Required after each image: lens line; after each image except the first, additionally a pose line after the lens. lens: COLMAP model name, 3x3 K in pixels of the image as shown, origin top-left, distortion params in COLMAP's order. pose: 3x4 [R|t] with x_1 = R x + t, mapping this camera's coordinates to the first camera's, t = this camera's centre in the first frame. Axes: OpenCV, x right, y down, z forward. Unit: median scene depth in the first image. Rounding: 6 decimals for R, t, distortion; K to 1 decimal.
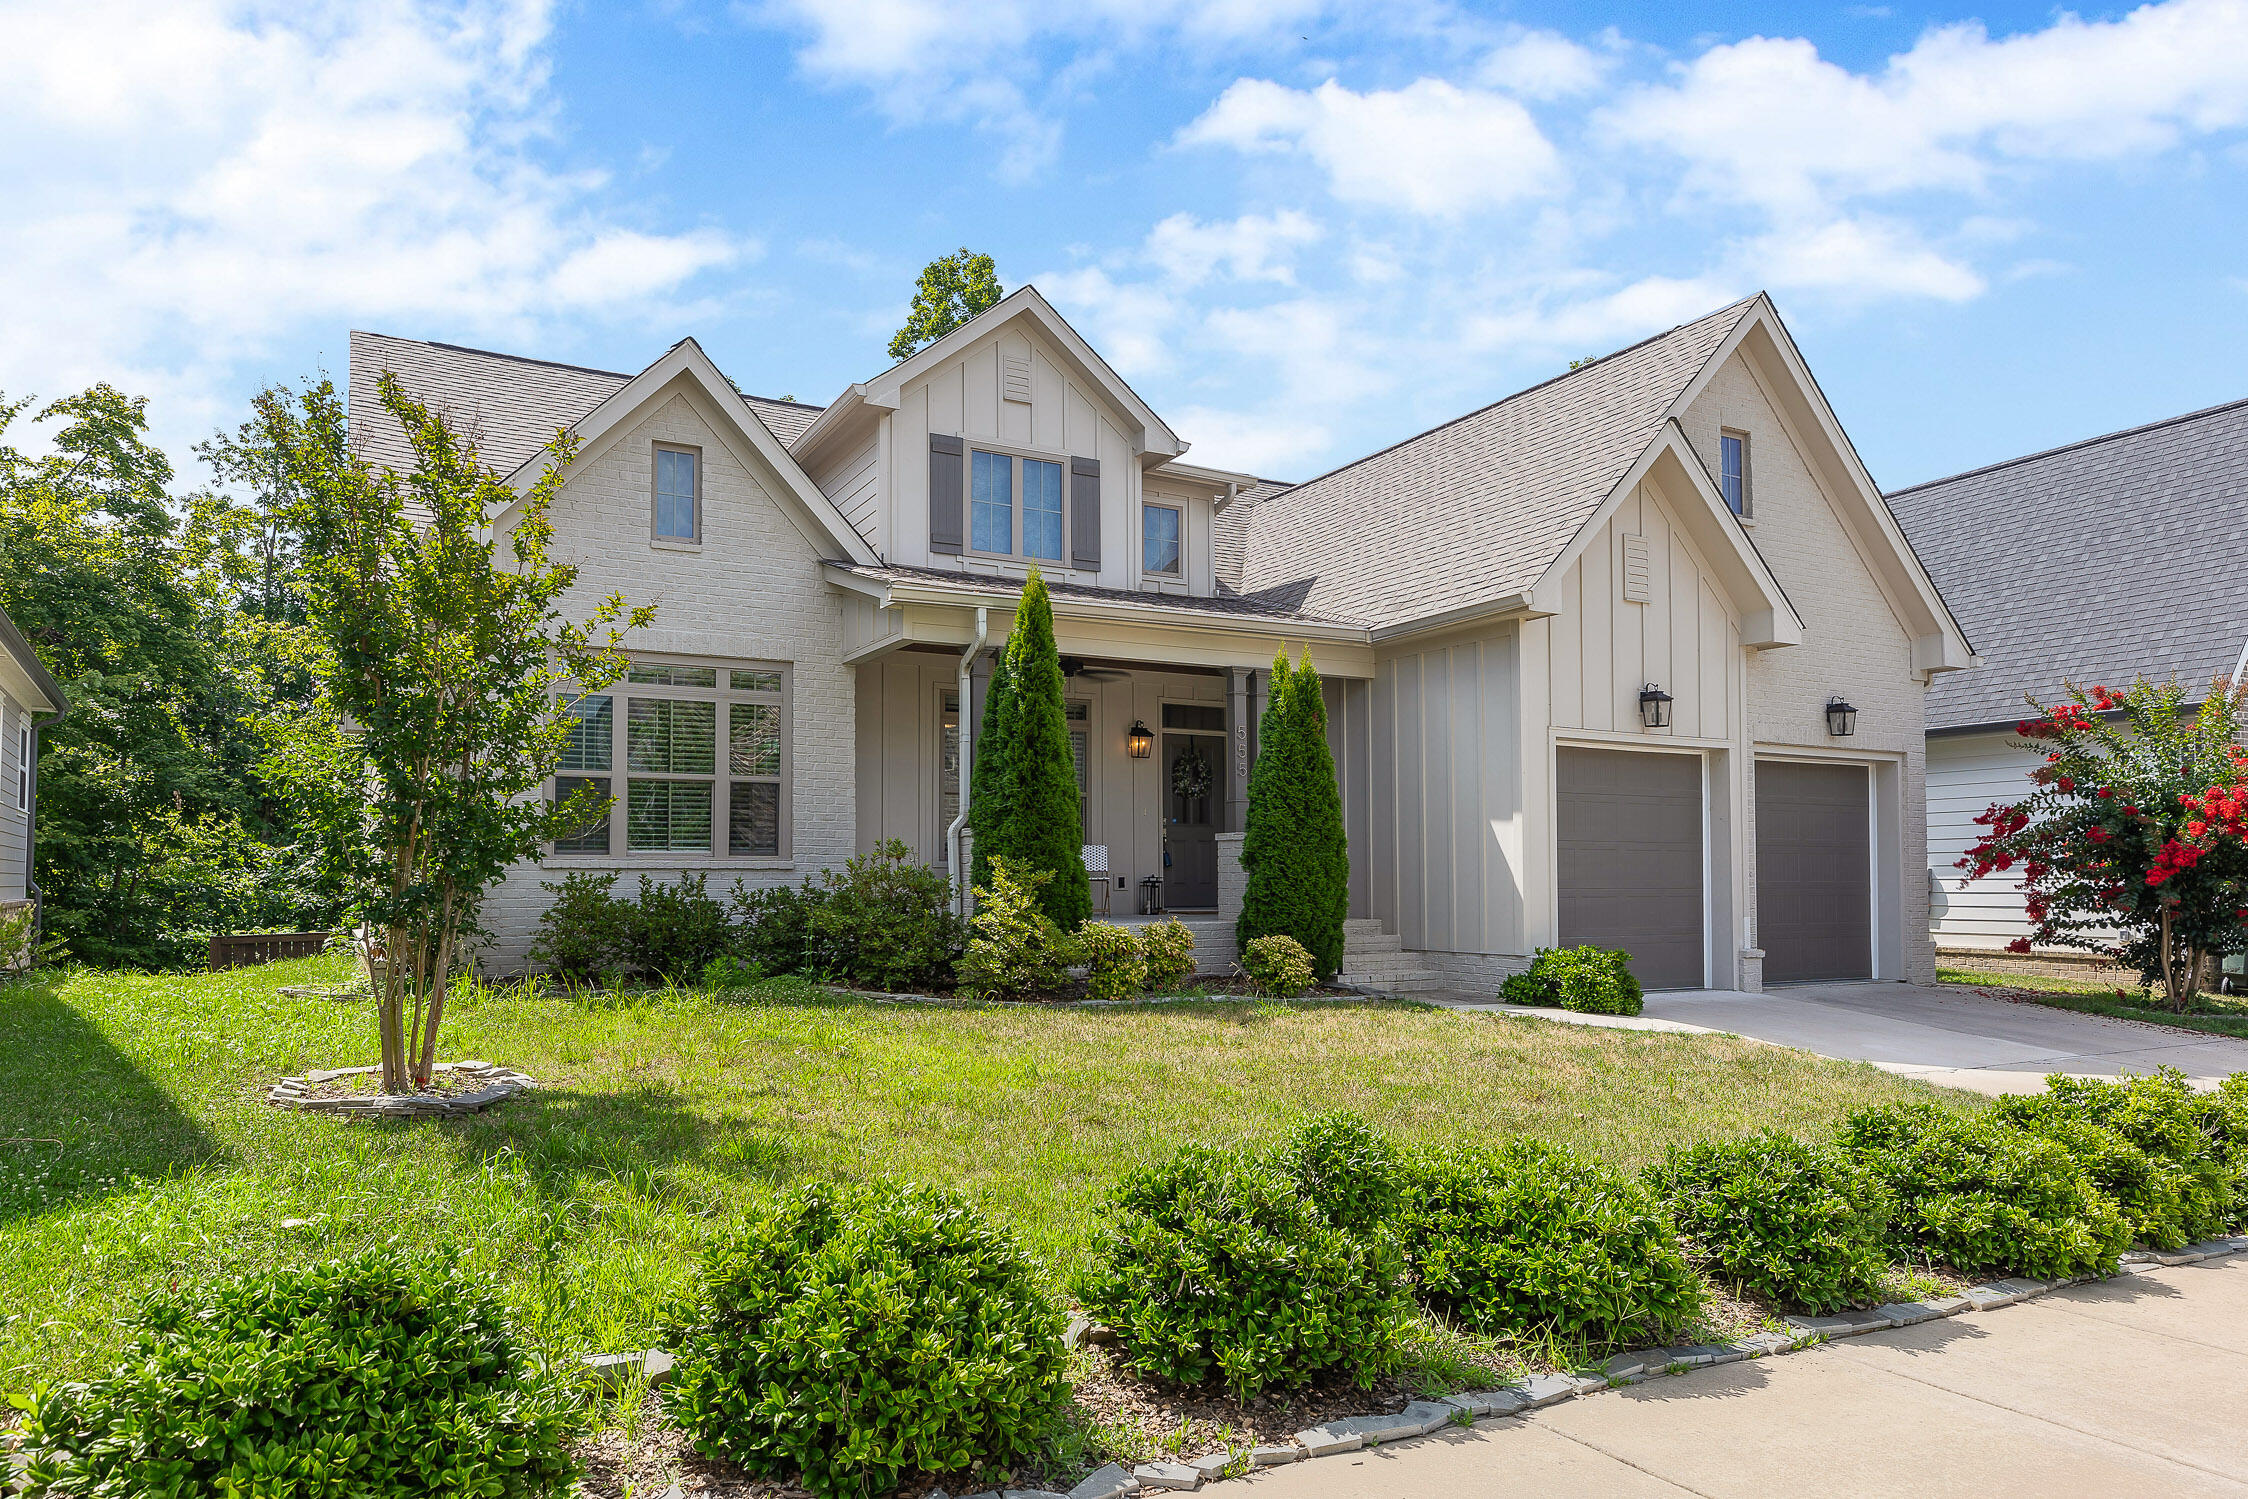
lens RADIAL K [[1435.8, 0, 1122.8], [0, 1435.8, 747.1], [0, 0, 1]] dist [0.026261, 0.005201]
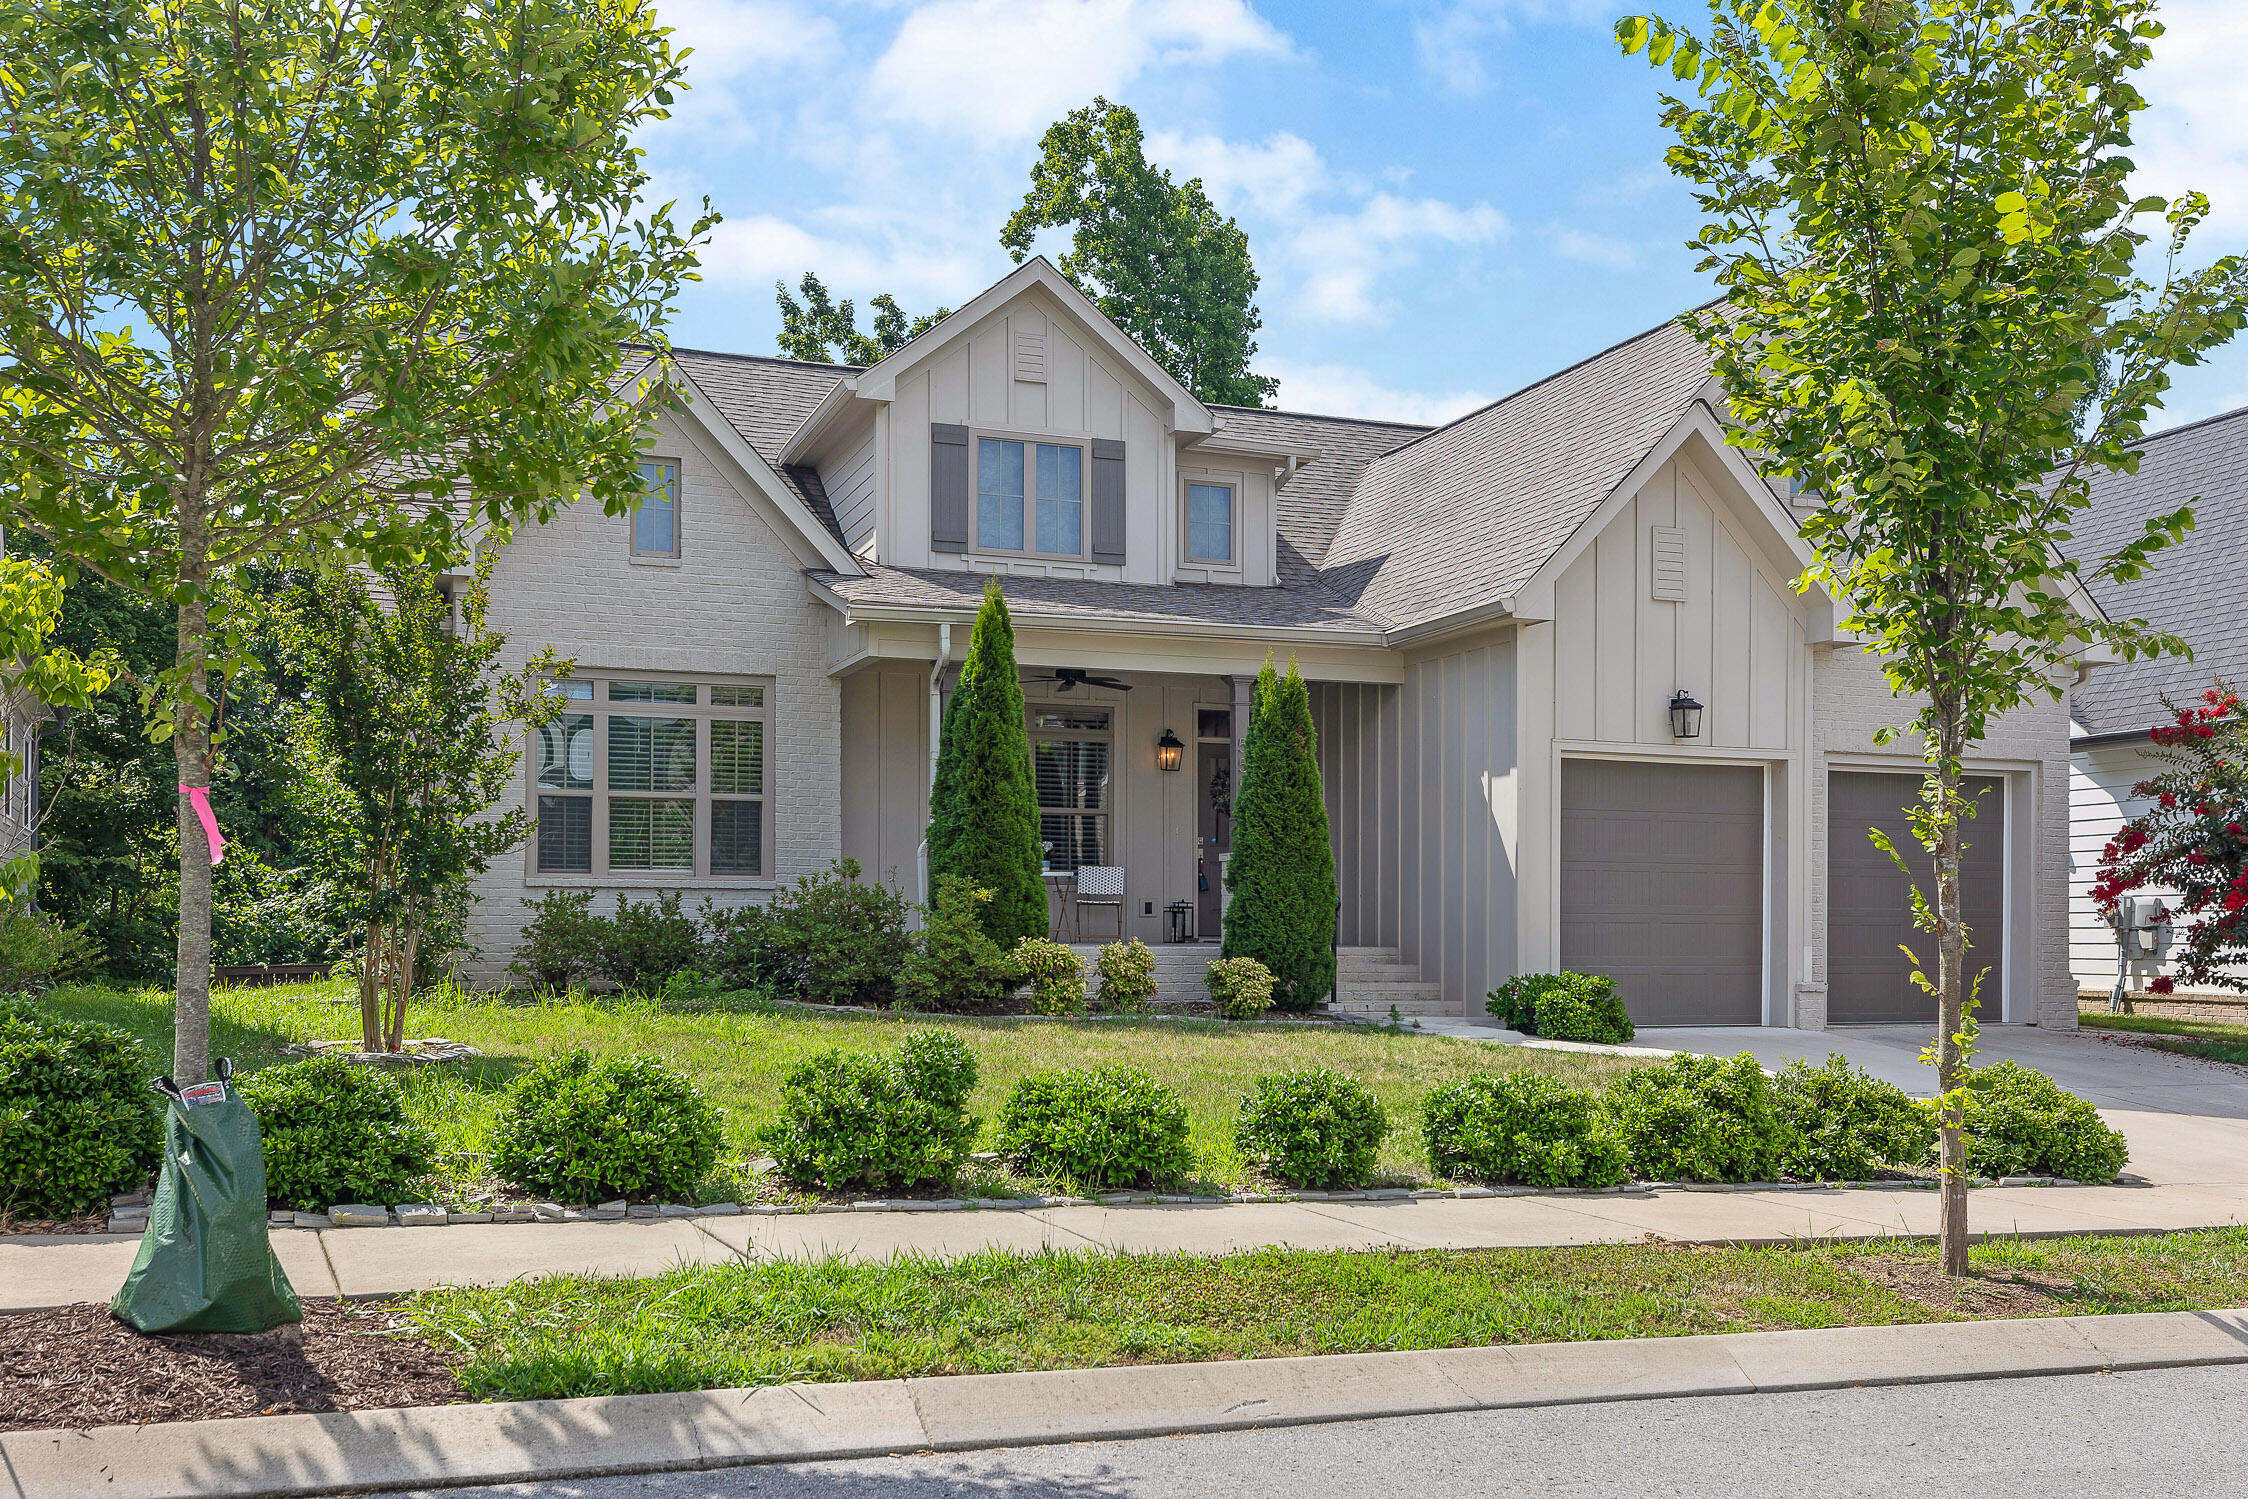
lens RADIAL K [[2074.3, 0, 1126.4], [0, 2074.3, 764.3], [0, 0, 1]] dist [0.057329, 0.000000]
pose [[0.989633, -0.004519, -0.143545, 0.213156], [0.006573, 0.999883, 0.013833, -0.018045], [0.143466, -0.014633, 0.989547, -0.366651]]
